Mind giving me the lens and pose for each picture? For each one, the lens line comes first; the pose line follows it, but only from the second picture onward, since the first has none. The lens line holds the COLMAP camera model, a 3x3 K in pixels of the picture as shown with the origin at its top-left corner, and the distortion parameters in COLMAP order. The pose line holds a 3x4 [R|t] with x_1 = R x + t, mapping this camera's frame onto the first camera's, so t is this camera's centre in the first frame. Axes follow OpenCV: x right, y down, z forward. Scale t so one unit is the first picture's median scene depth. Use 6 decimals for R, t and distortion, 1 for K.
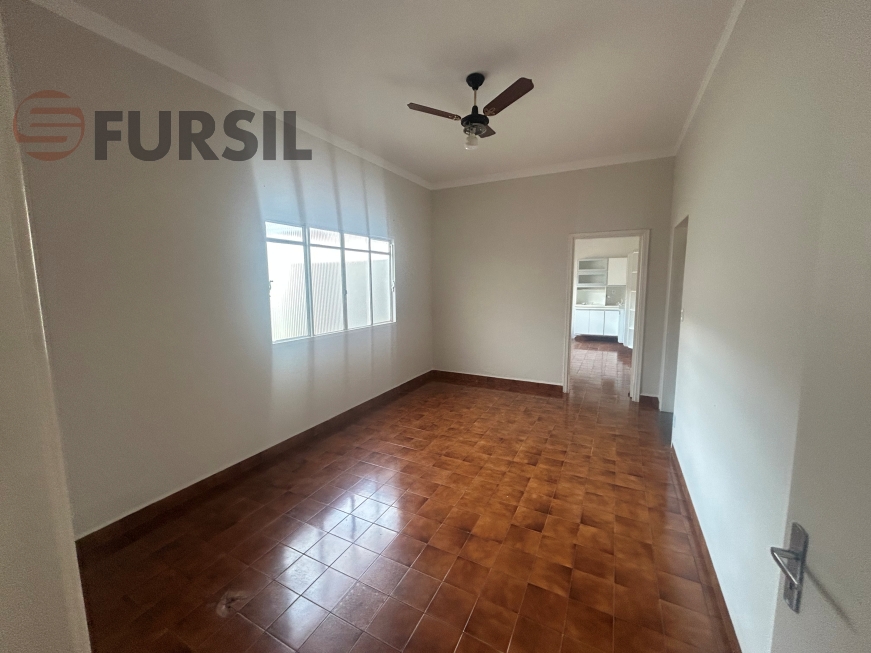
lens RADIAL K [[350.5, 0, 435.5], [0, 350.5, 326.5], [0, 0, 1]] dist [0.000097, -0.000003]
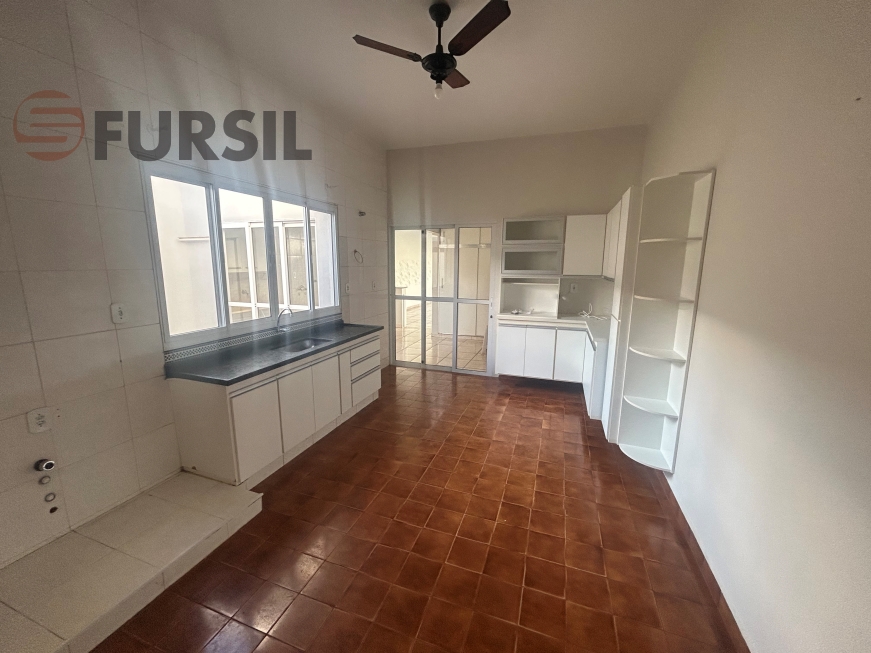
lens RADIAL K [[354.6, 0, 435.5], [0, 354.6, 326.5], [0, 0, 1]] dist [-0.007469, -0.000015]
pose [[0.999667, 0.000926, 0.025778, 0.091861], [-0.002459, 0.998226, 0.059481, -0.022704], [-0.025677, -0.059525, 0.997897, 0.157219]]
